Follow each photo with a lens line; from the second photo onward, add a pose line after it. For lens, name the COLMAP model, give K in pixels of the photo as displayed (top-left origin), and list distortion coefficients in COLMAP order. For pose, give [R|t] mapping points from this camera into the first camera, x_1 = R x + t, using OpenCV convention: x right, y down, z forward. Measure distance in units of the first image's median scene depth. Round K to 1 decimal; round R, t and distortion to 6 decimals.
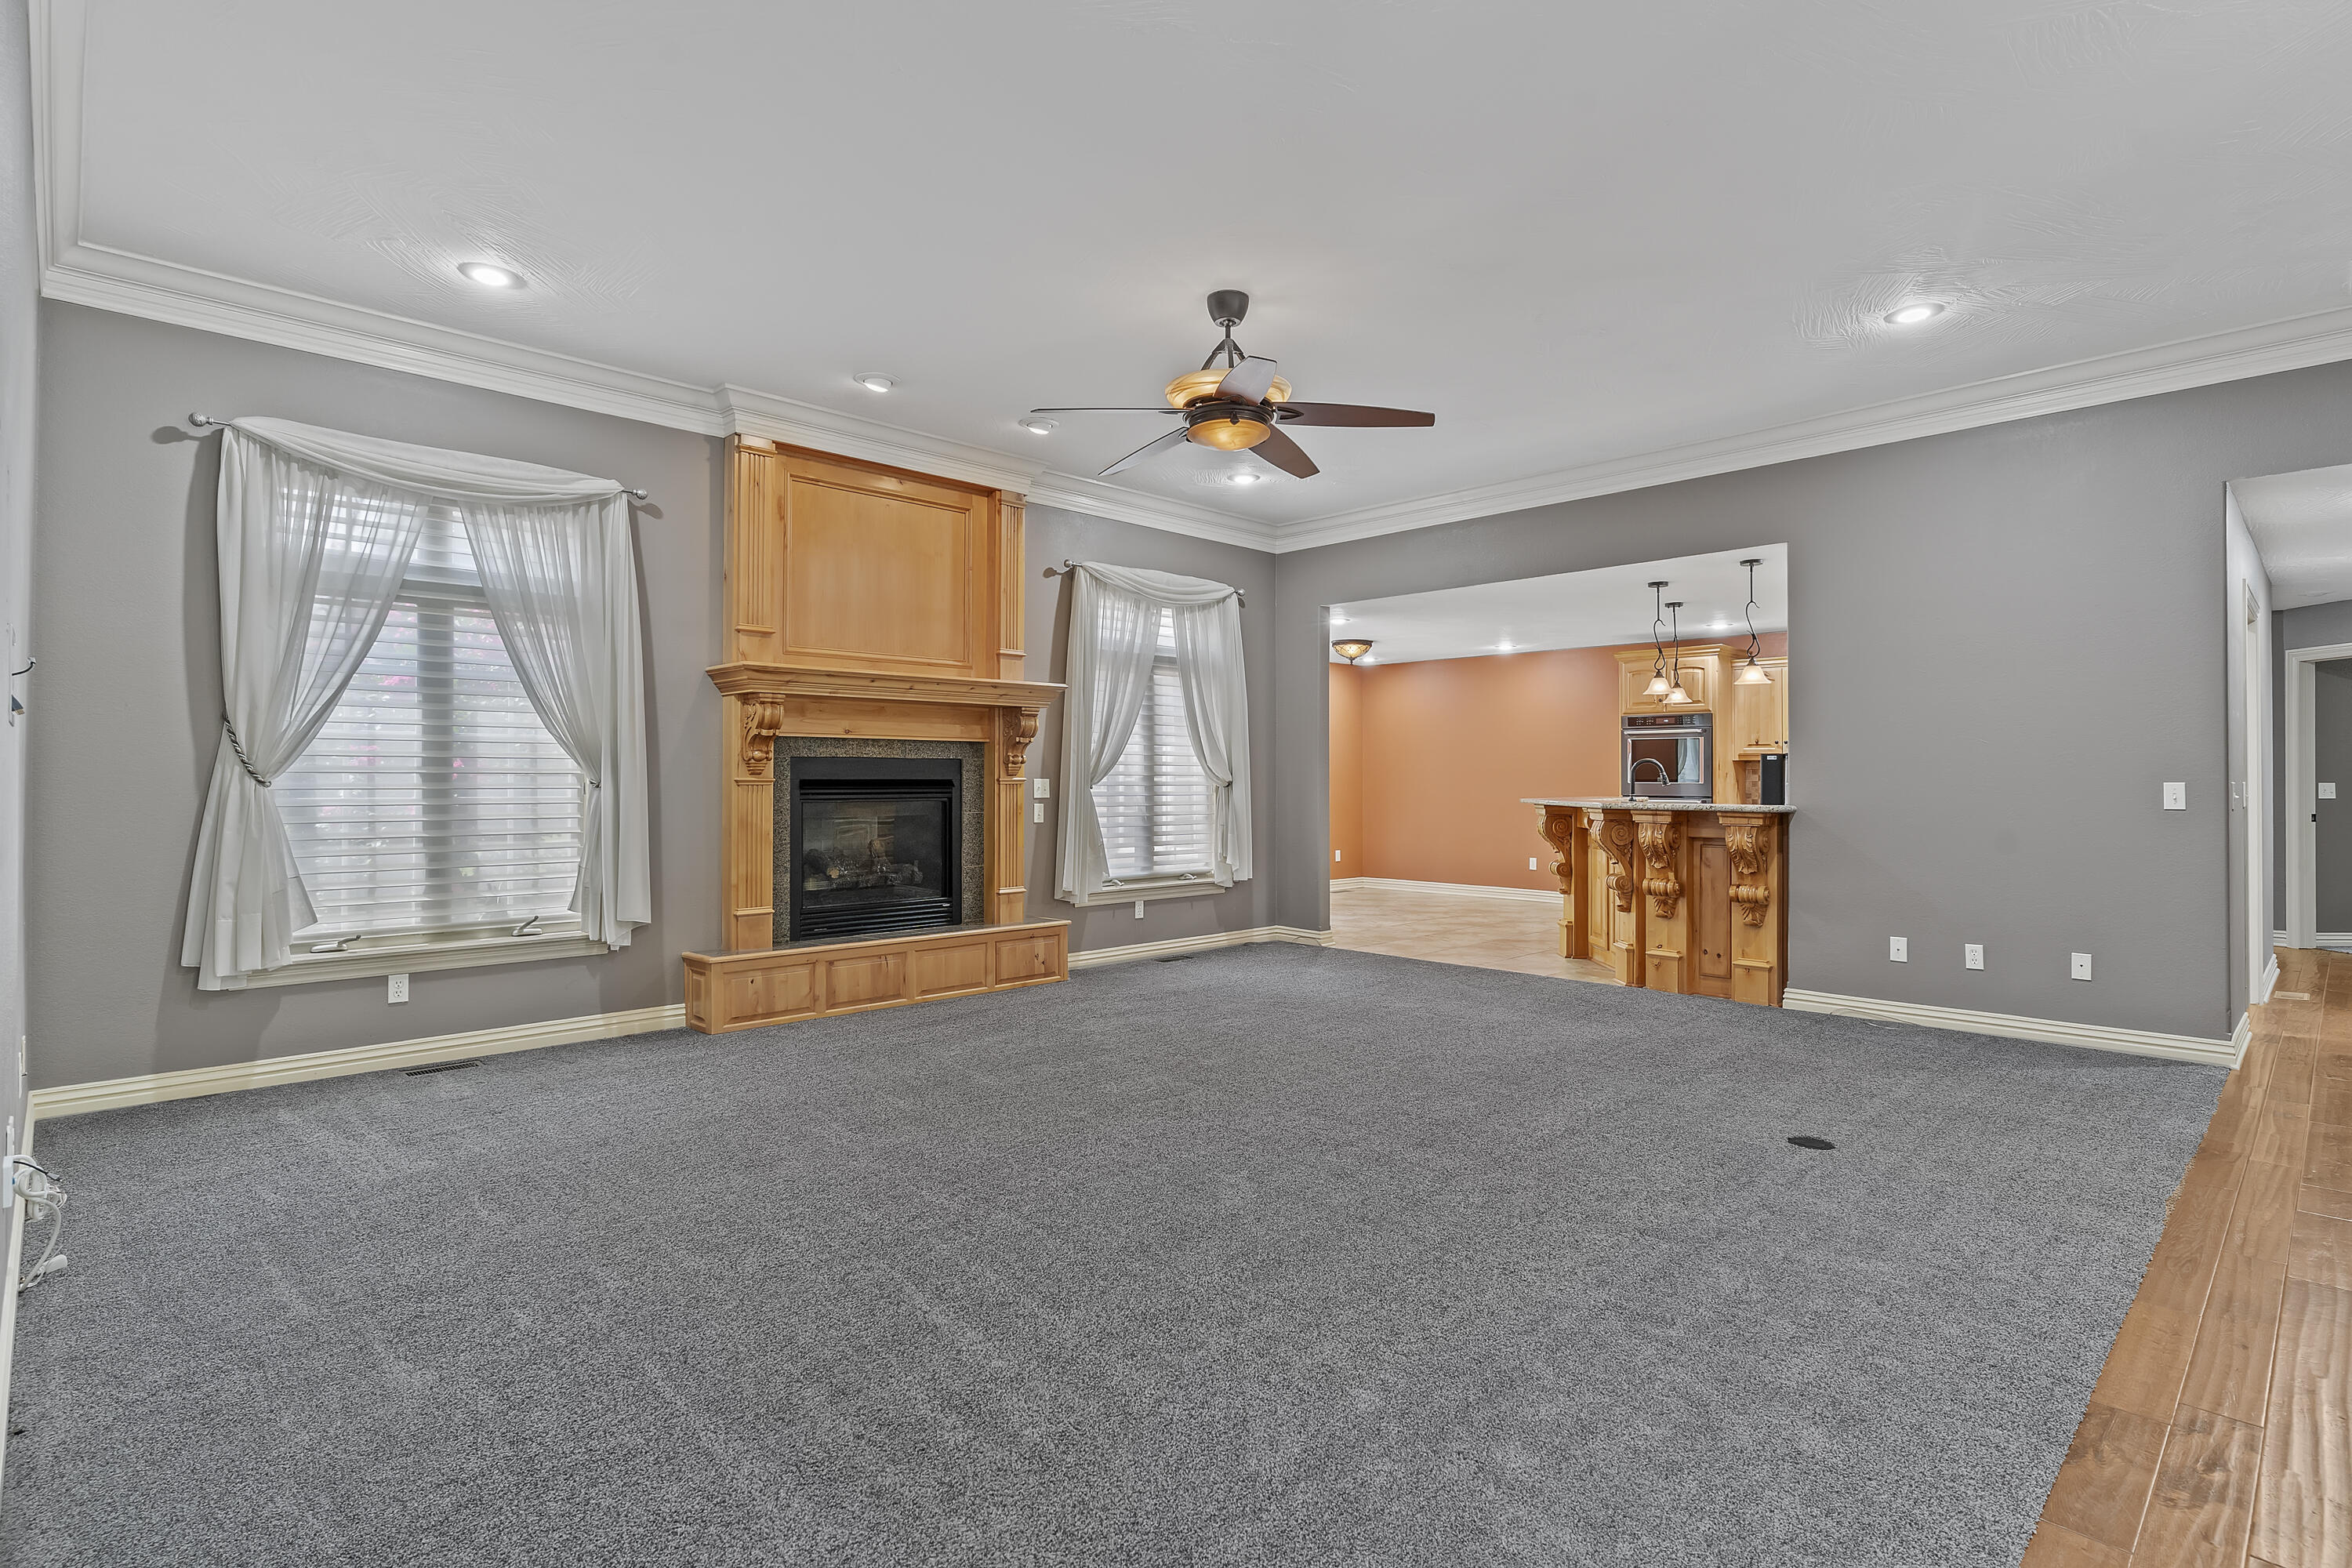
lens RADIAL K [[1136.0, 0, 1202.3], [0, 1136.0, 771.3], [0, 0, 1]] dist [-0.005688, -0.002332]
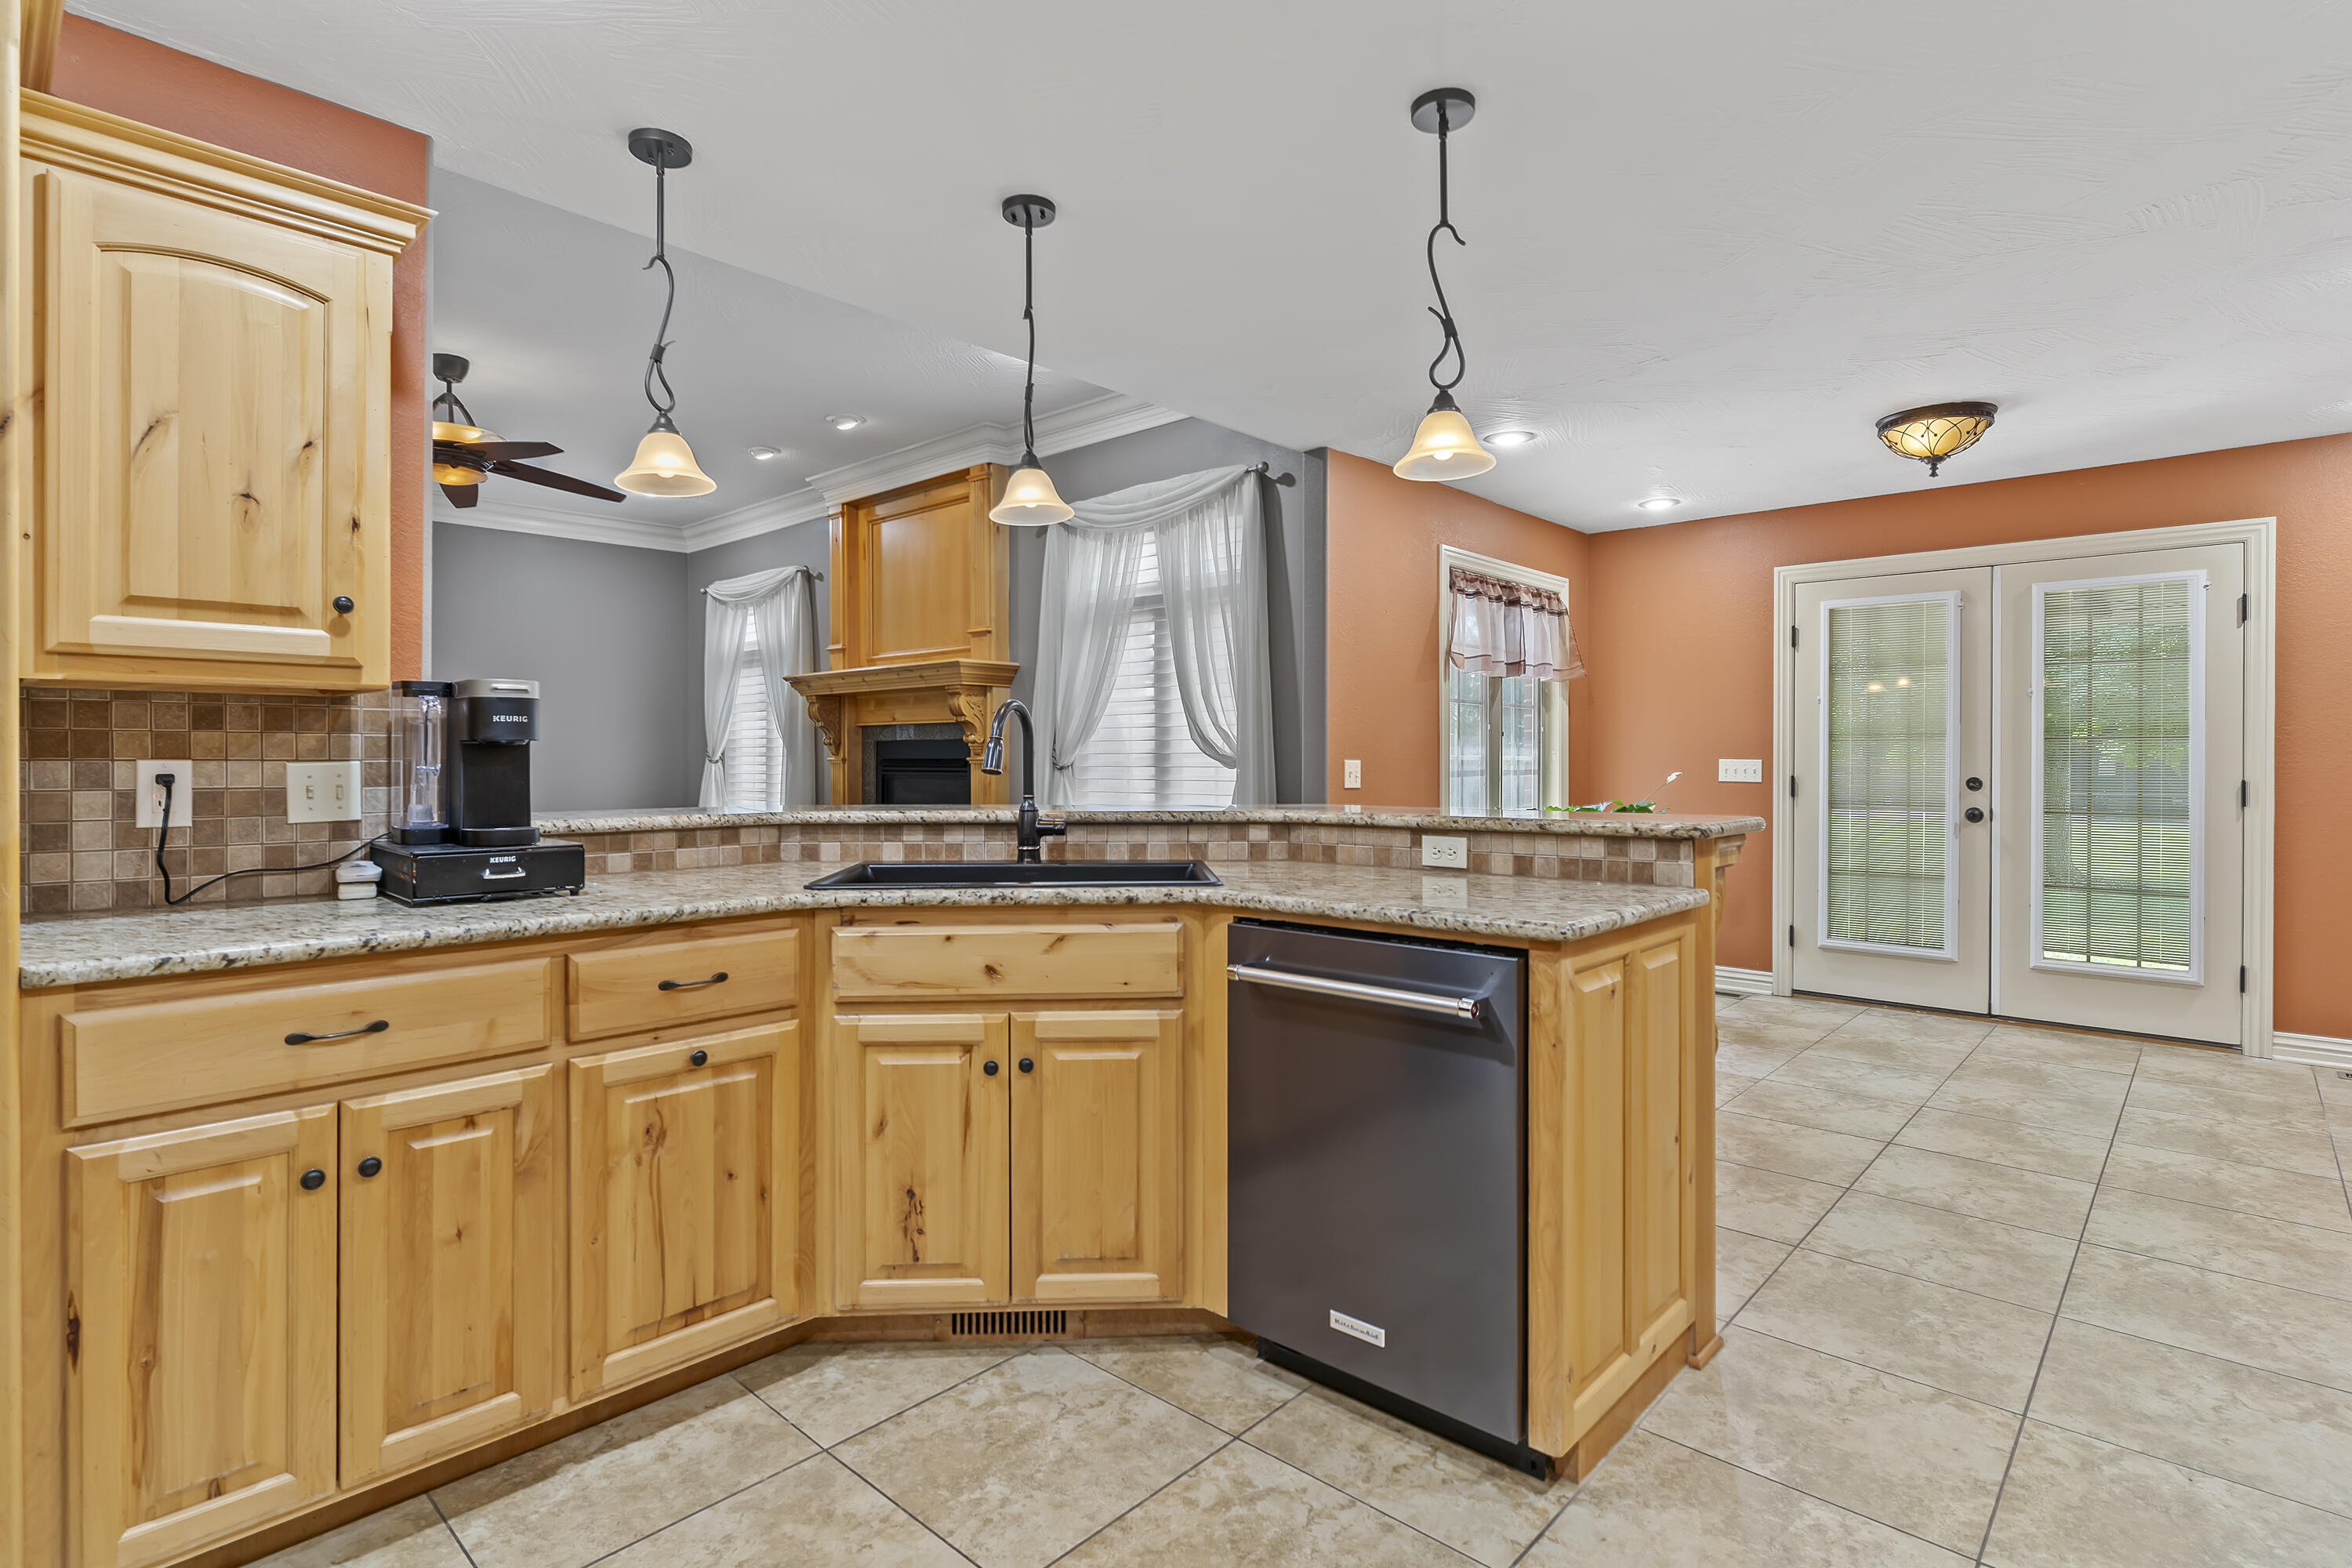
lens RADIAL K [[1136.0, 0, 1158.7], [0, 1136.0, 767.9], [0, 0, 1]] dist [-0.005688, -0.002332]
pose [[0.057991, 0.009321, -0.998274, 1.078055], [0.009600, 0.999905, 0.009894, 0.009080], [0.998271, -0.010157, 0.057896, 1.425982]]
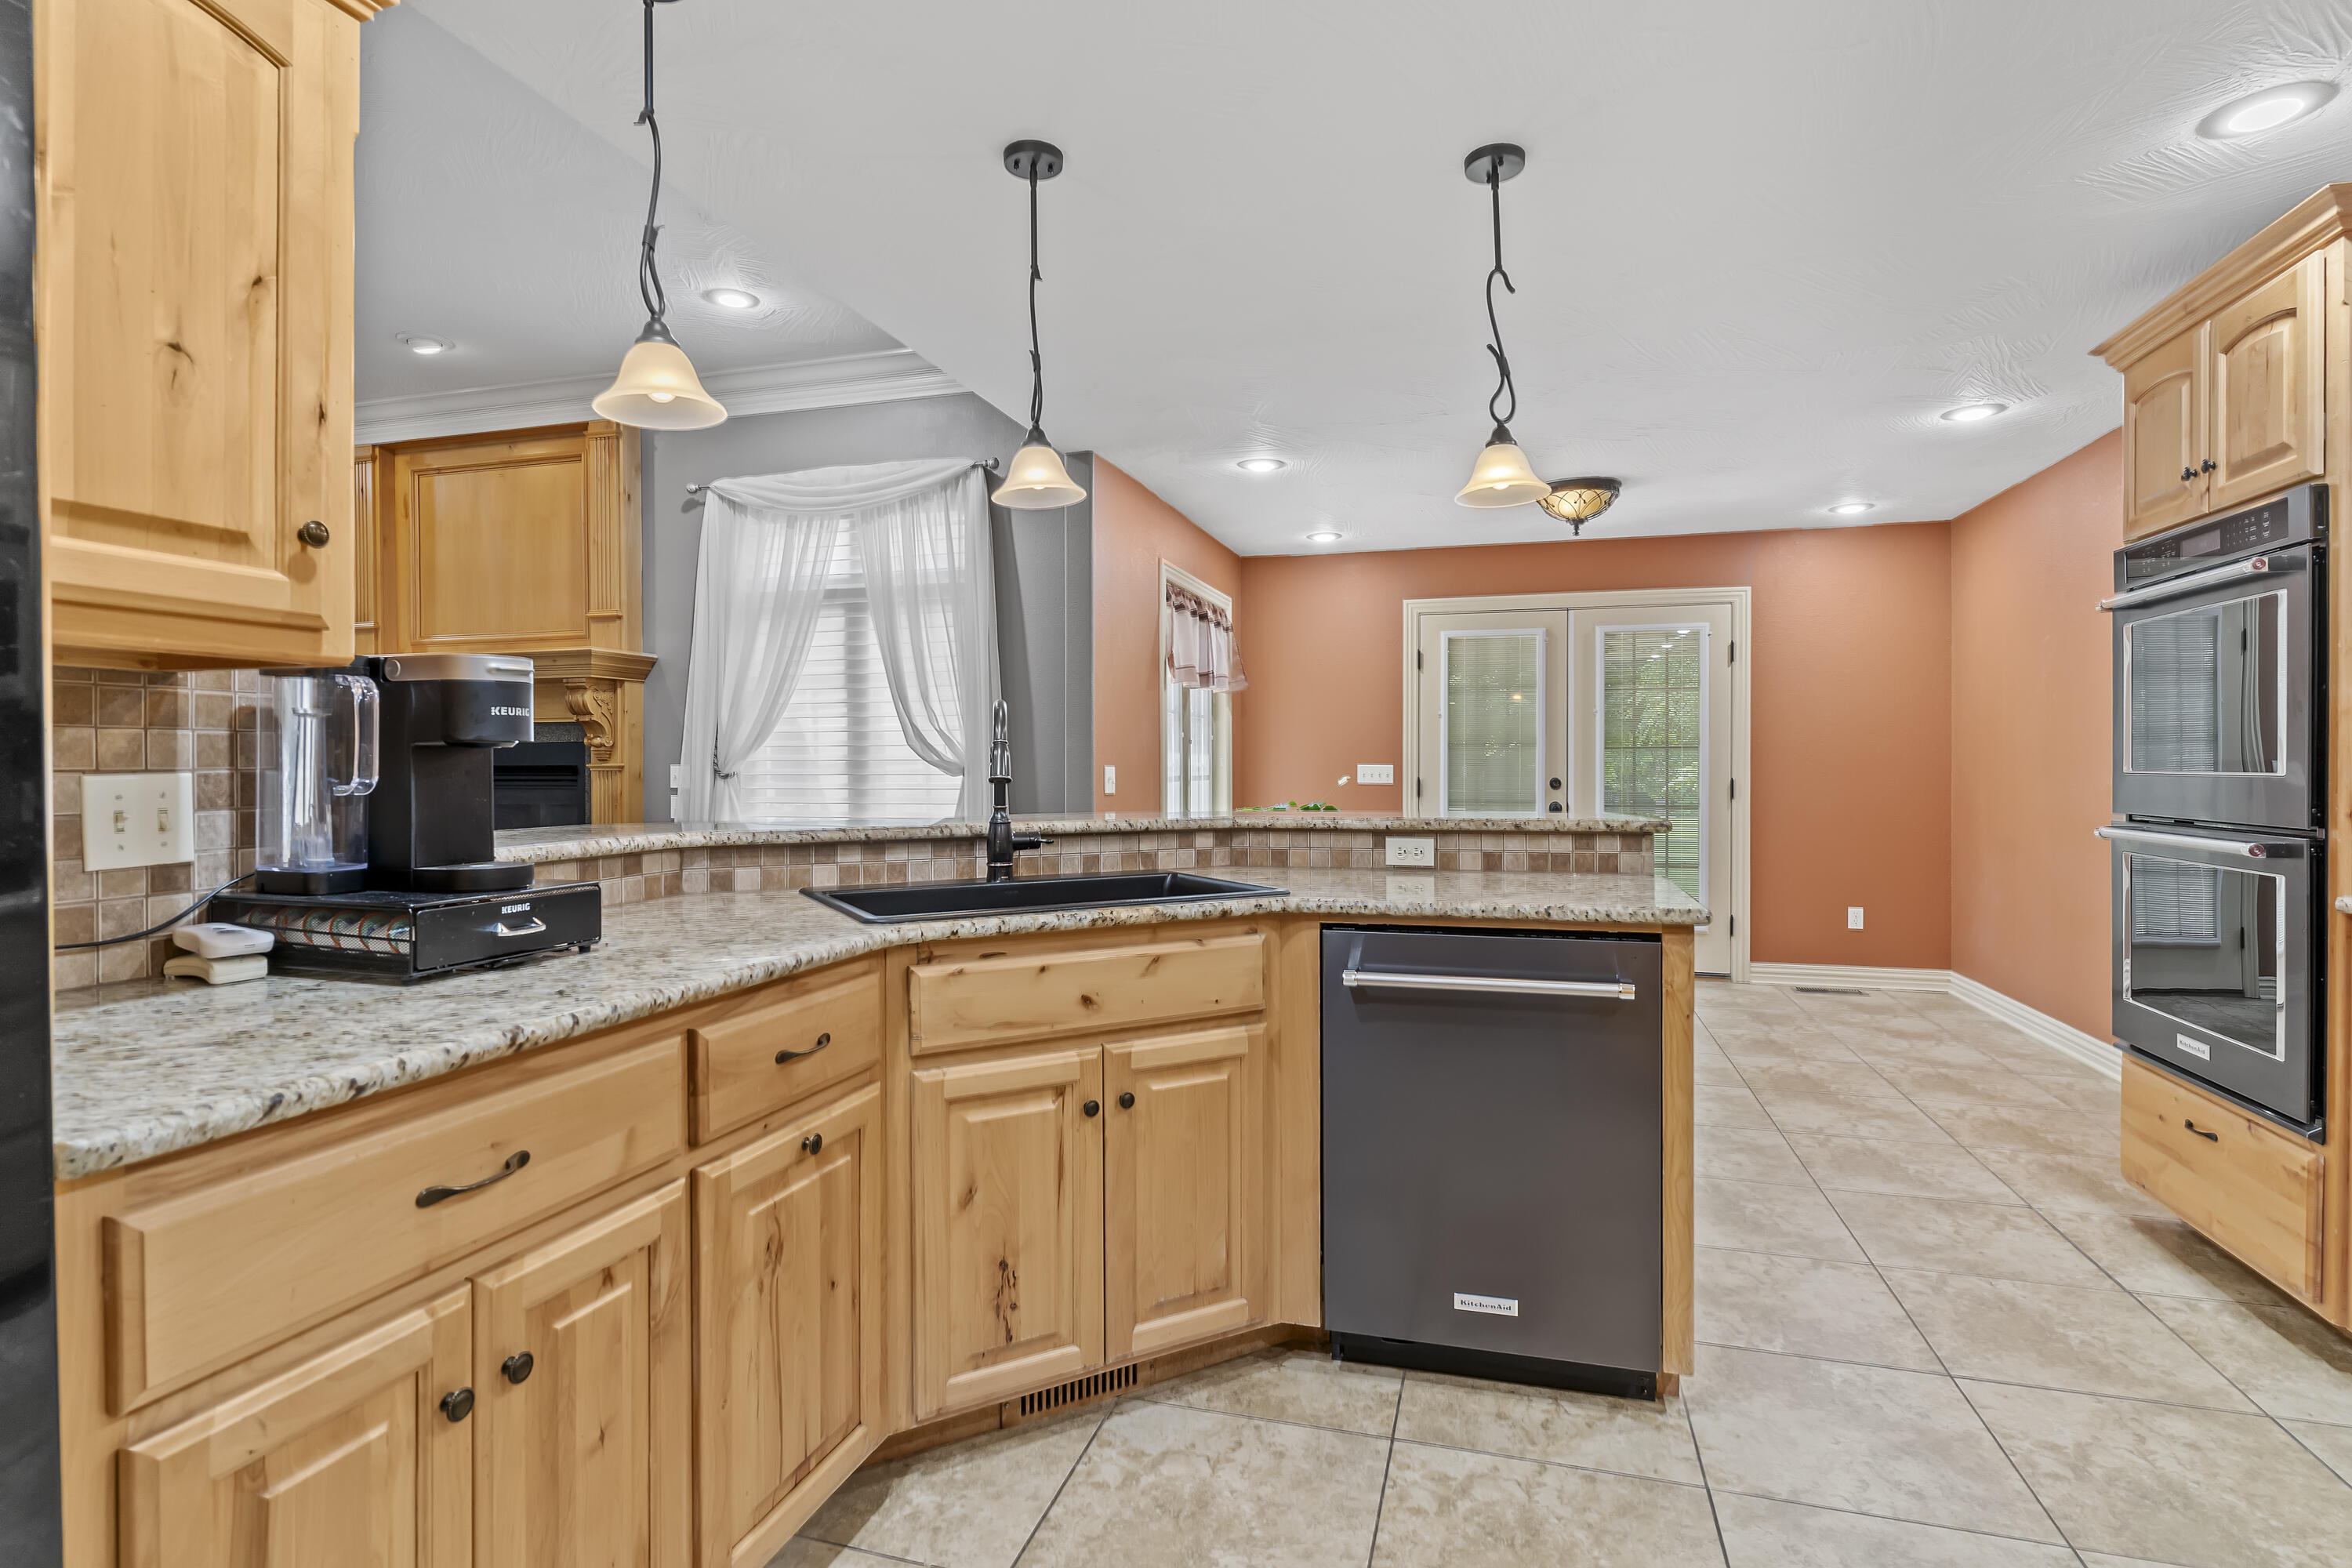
lens RADIAL K [[1136.0, 0, 1161.2], [0, 1136.0, 774.7], [0, 0, 1]] dist [-0.005688, -0.002332]
pose [[0.494846, 0.008316, -0.868941, 0.994344], [0.009868, 0.999836, 0.015188, 0.006656], [0.868925, -0.016091, 0.494683, 1.218087]]
